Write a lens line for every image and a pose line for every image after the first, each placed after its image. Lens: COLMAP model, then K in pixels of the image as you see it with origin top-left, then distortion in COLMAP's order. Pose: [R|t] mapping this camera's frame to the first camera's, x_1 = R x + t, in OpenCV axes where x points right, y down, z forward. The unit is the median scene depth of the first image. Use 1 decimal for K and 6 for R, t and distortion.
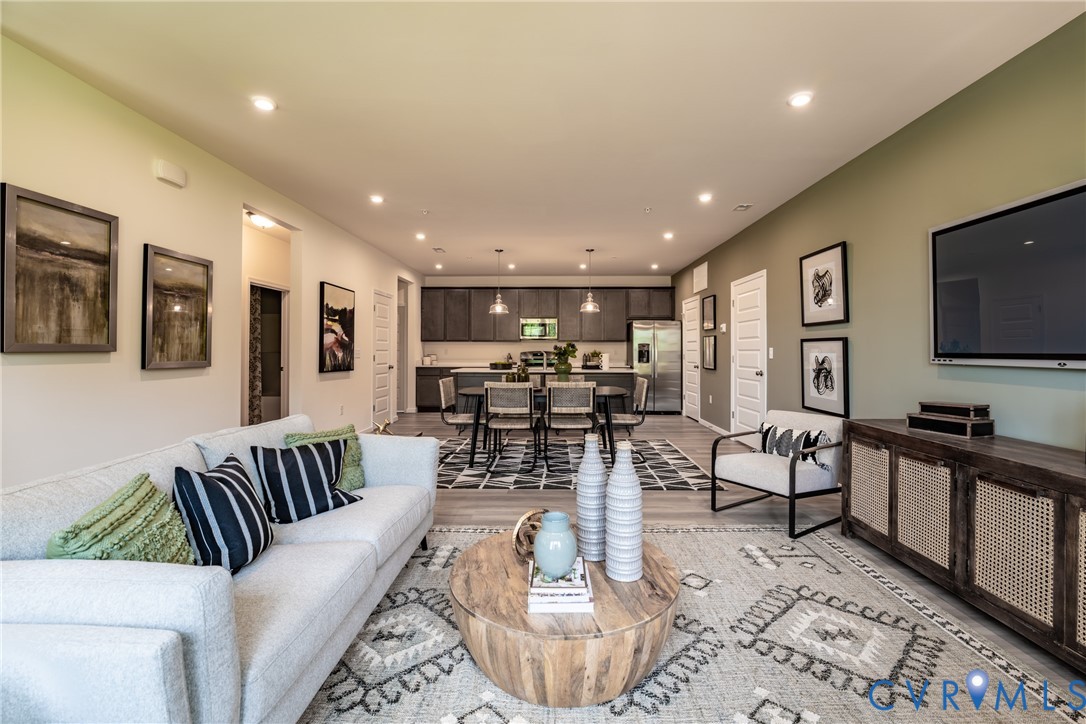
lens RADIAL K [[442.7, 0, 556.1], [0, 442.7, 348.3], [0, 0, 1]] dist [-0.027904, 0.004298]
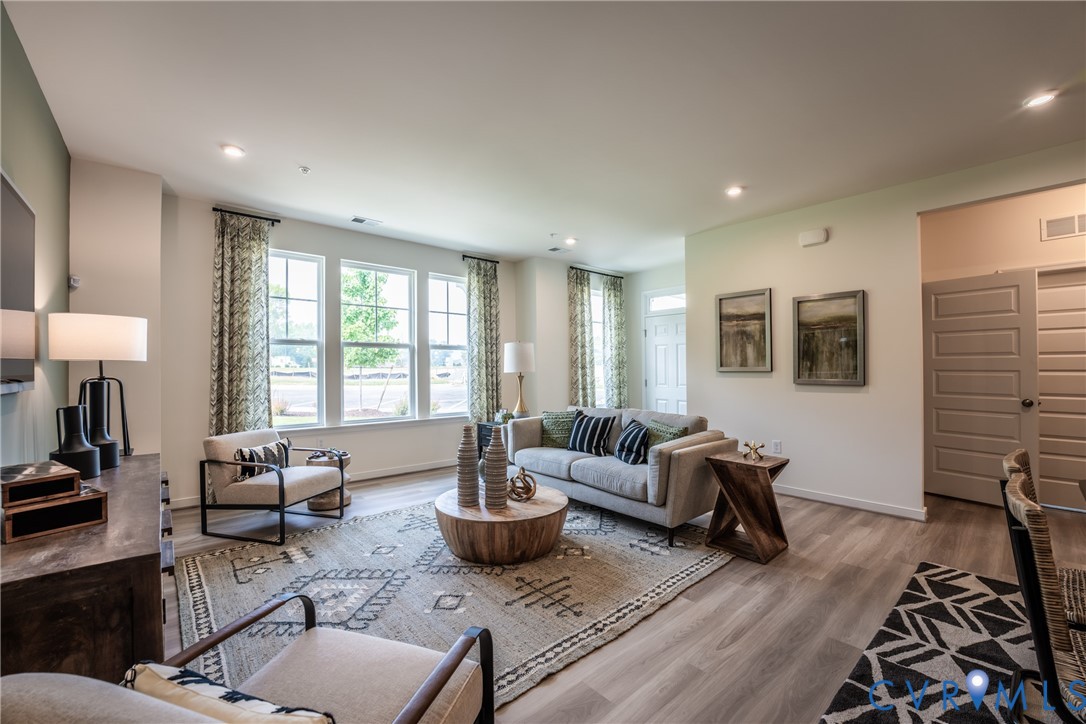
lens RADIAL K [[442.7, 0, 540.7], [0, 442.7, 366.7], [0, 0, 1]] dist [-0.027904, 0.004298]
pose [[-0.747624, -0.003969, -0.664111, 0.481913], [0.002570, 0.999957, -0.008869, 0.002167], [0.664117, -0.008337, -0.747582, 1.101092]]
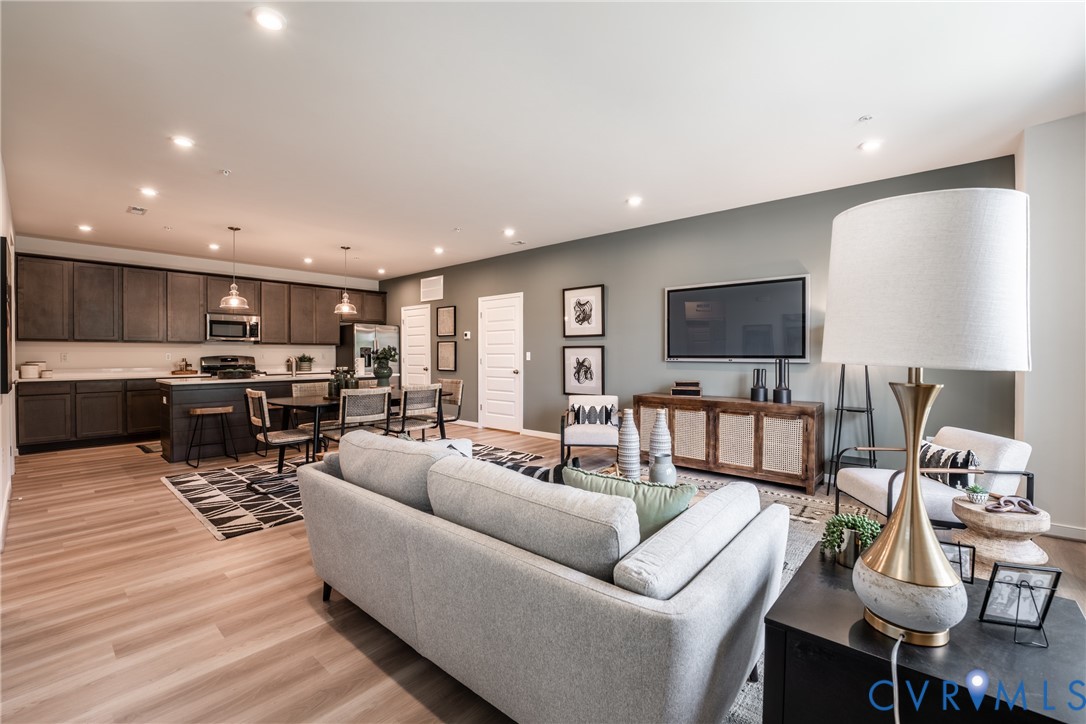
lens RADIAL K [[442.7, 0, 546.2], [0, 442.7, 363.6], [0, 0, 1]] dist [-0.027904, 0.004298]
pose [[0.654604, -0.018074, 0.755756, -0.624305], [-0.002218, 0.999664, 0.025828, -0.001365], [-0.755969, -0.018583, 0.654344, 0.107488]]
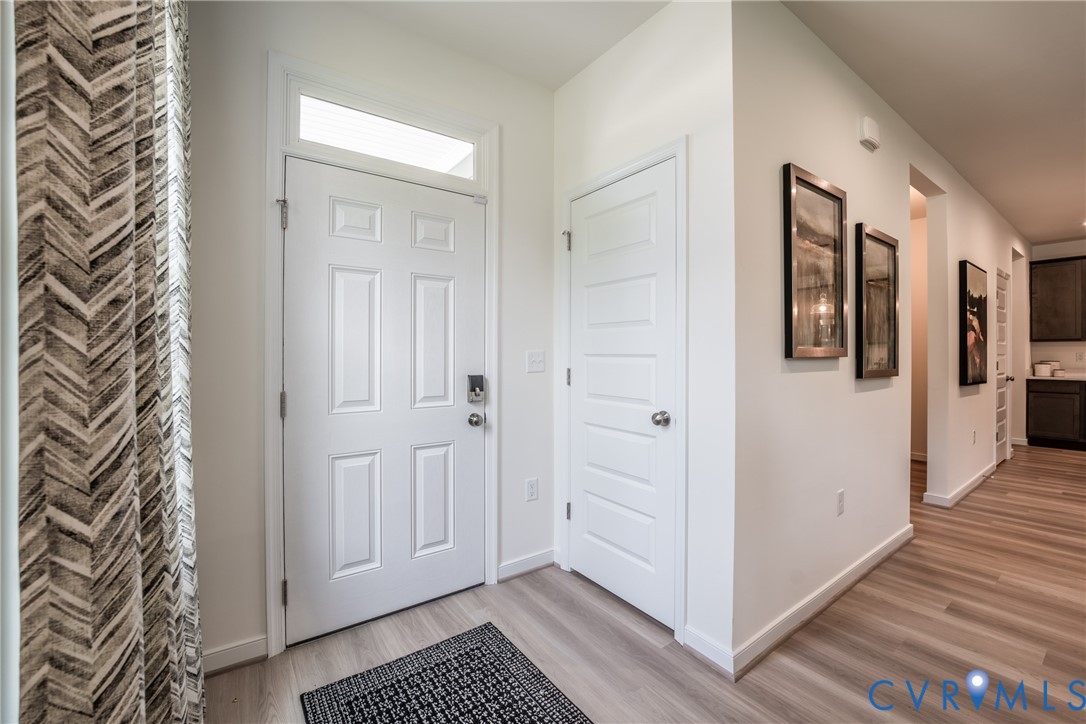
lens RADIAL K [[442.7, 0, 563.2], [0, 442.7, 359.5], [0, 0, 1]] dist [-0.027904, 0.004298]
pose [[0.588041, 0.007461, -0.808797, -0.440691], [0.004785, 0.999908, 0.012702, 0.000363], [0.808817, -0.011340, 0.587951, 0.050197]]
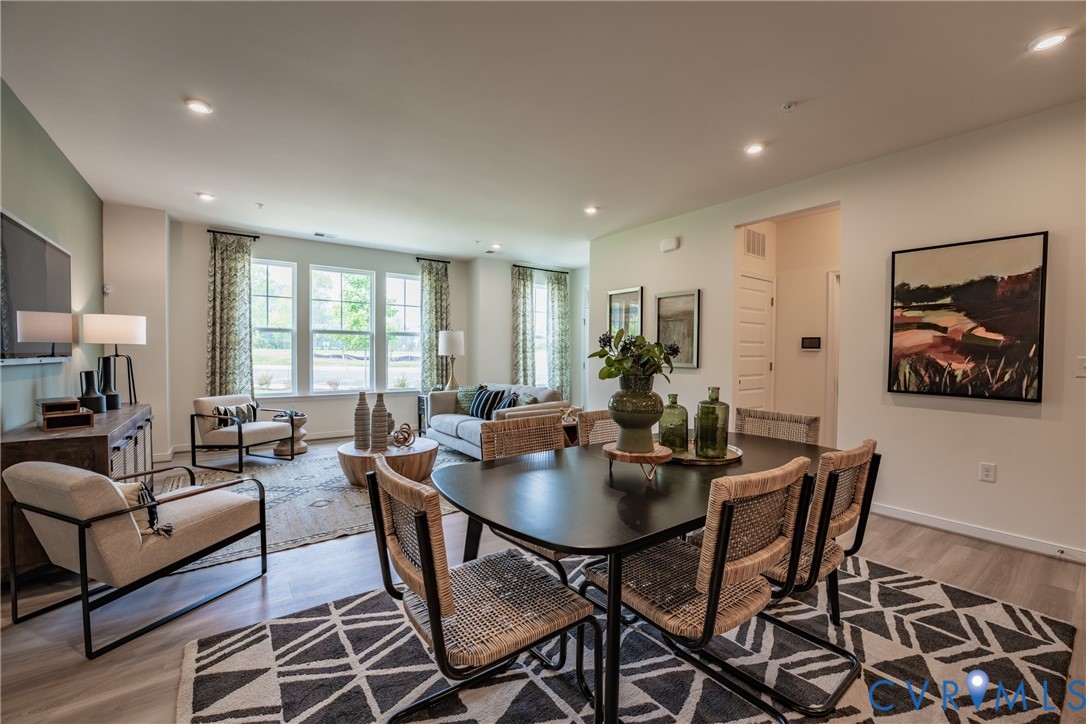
lens RADIAL K [[442.7, 0, 542.9], [0, 442.7, 361.0], [0, 0, 1]] dist [-0.027904, 0.004298]
pose [[-0.802391, 0.003091, -0.596791, 0.353537], [-0.006345, 0.999886, 0.013710, 0.005245], [0.596766, 0.014787, -0.802279, 1.559045]]
